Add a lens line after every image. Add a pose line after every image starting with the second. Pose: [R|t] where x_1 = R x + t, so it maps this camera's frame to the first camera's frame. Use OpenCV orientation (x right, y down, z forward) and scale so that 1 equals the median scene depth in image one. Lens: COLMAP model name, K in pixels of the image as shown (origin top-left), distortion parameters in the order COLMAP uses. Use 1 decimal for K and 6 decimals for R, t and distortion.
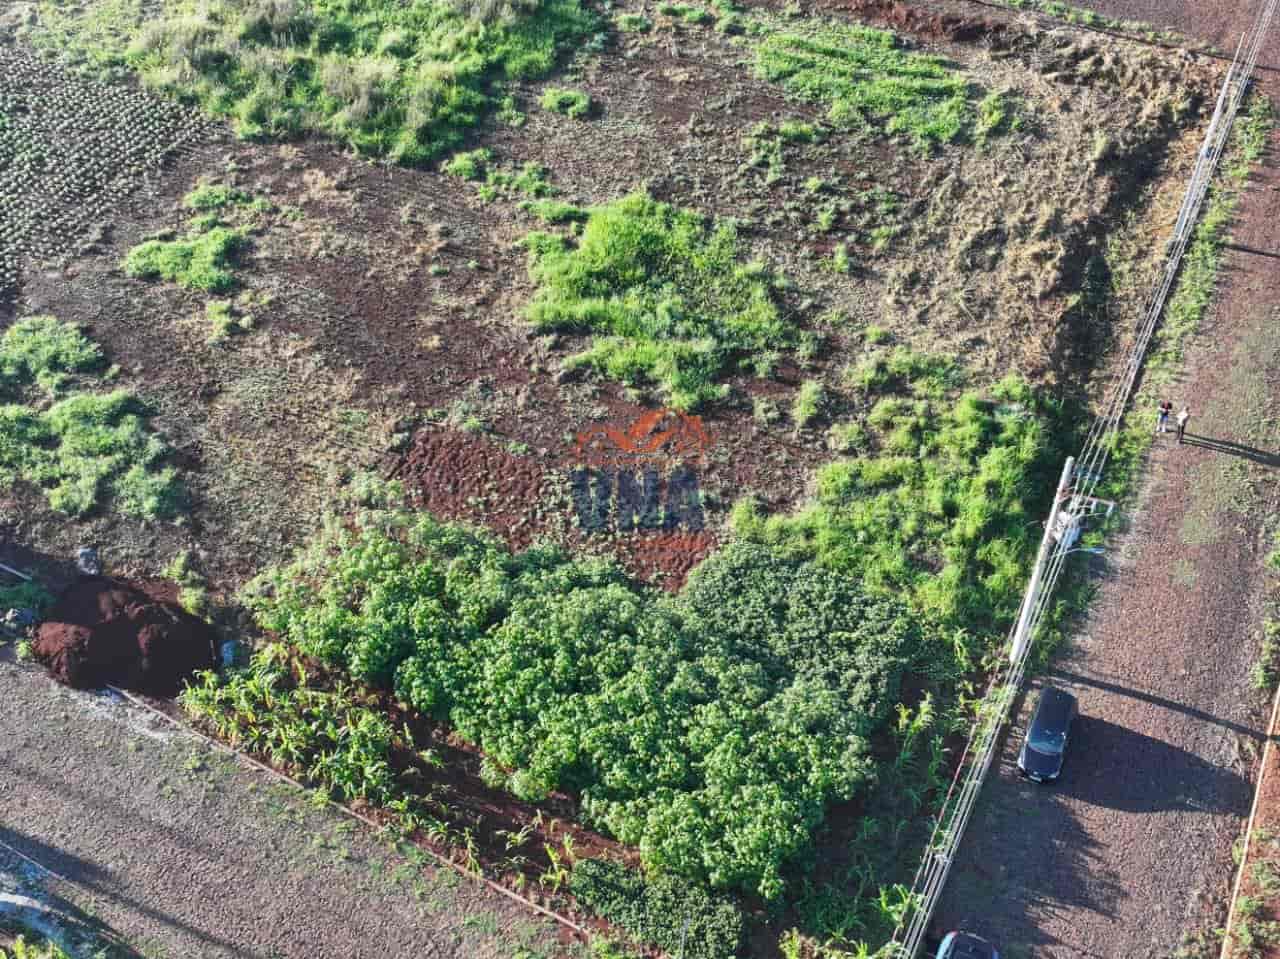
lens RADIAL K [[1365.0, 0, 638.9], [0, 1365.0, 484.1], [0, 0, 1]] dist [0.007987, 0.000000]
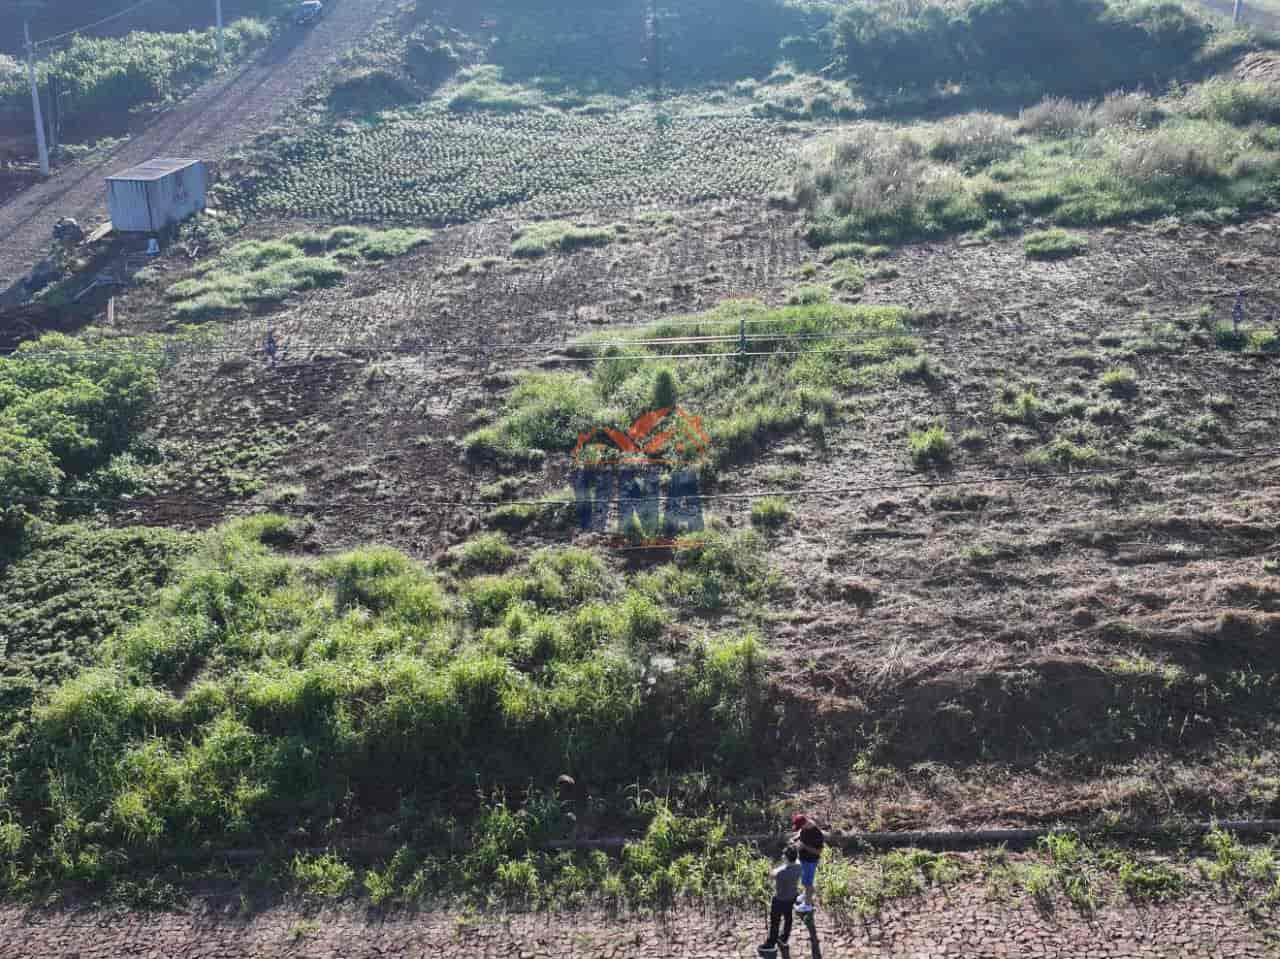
lens RADIAL K [[1365.0, 0, 635.3], [0, 1365.0, 472.4], [0, 0, 1]] dist [0.007987, 0.000000]
pose [[0.363094, 0.316645, -0.876298, 0.586524], [-0.603034, 0.796807, 0.038055, -0.107253], [0.710291, 0.514620, 0.480264, 0.692891]]
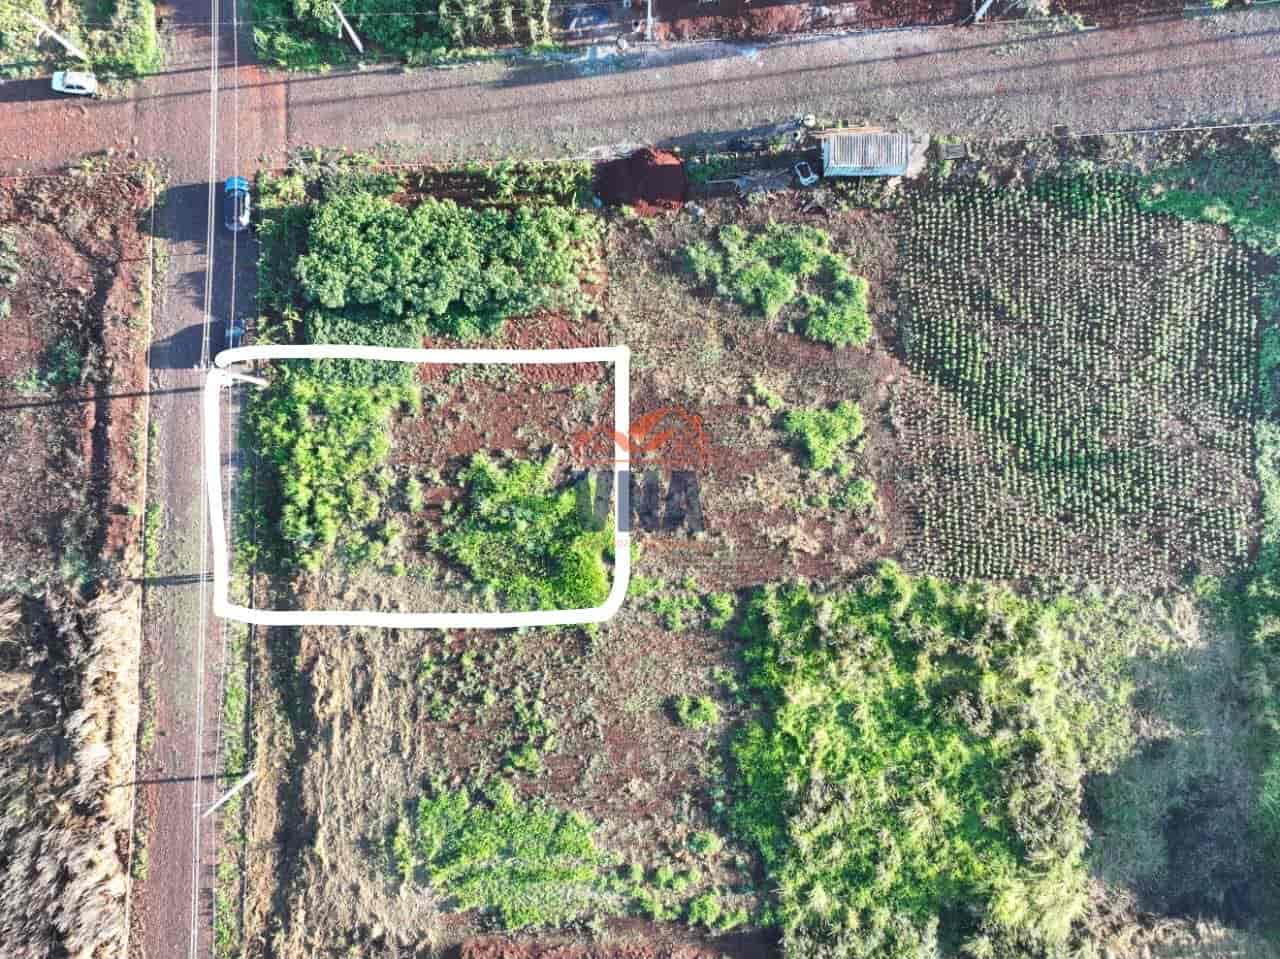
lens RADIAL K [[1011.7, 0, 640.3], [0, 1011.7, 481.9], [0, 0, 1]] dist [0.005675, 0.006314]
pose [[-0.886854, 0.461820, -0.014574, -0.108894], [-0.310124, -0.571571, 0.759690, -1.025689], [0.342510, 0.678254, 0.650122, 0.241227]]
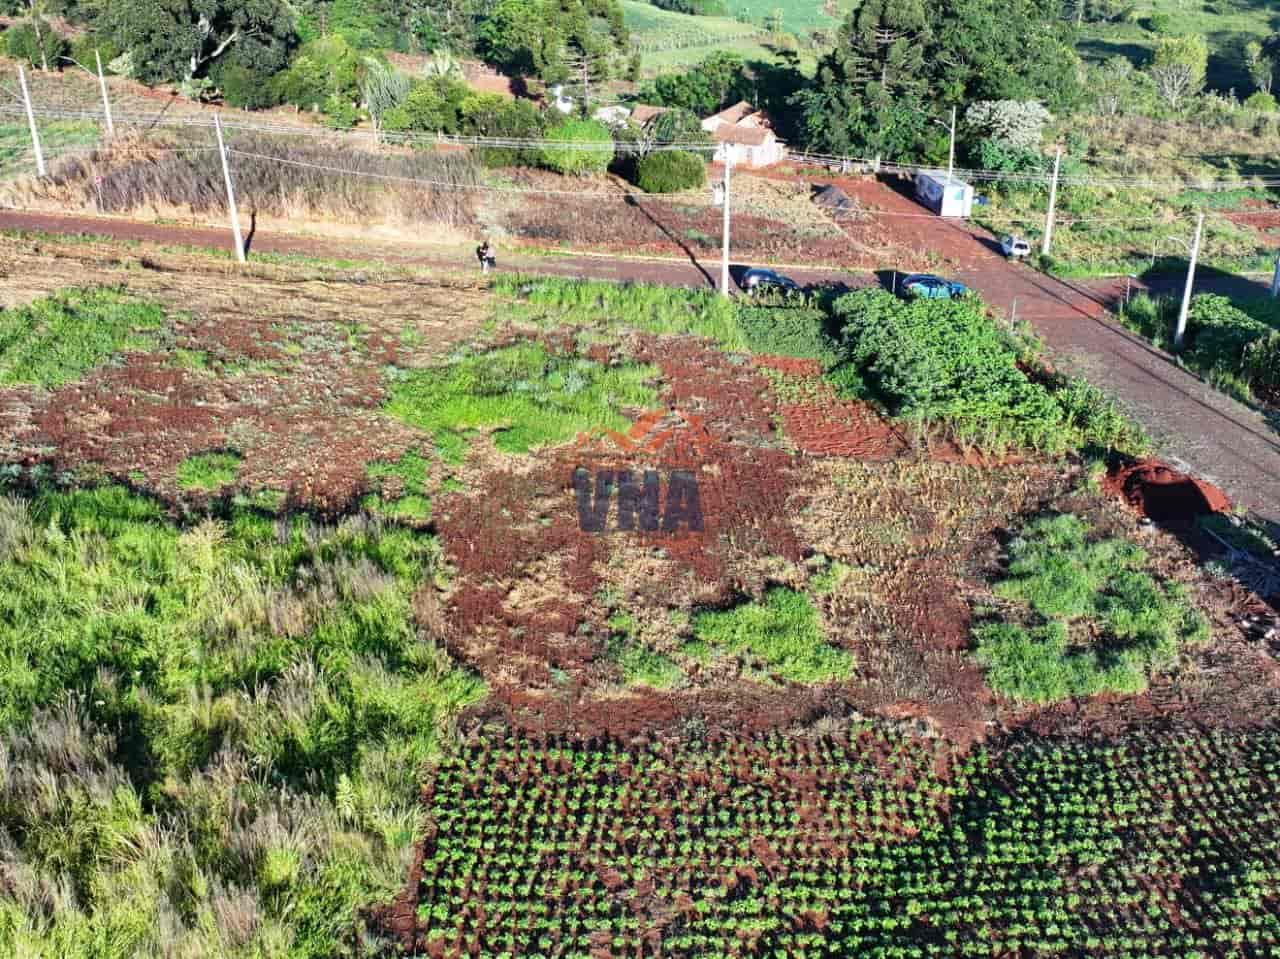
lens RADIAL K [[1365.0, 0, 633.8], [0, 1365.0, 482.3], [0, 0, 1]] dist [0.007987, 0.000000]
pose [[-0.521885, -0.389534, 0.758881, -0.809154], [0.549090, 0.527413, 0.648333, -0.710551], [-0.652791, 0.755049, -0.061360, 1.067078]]
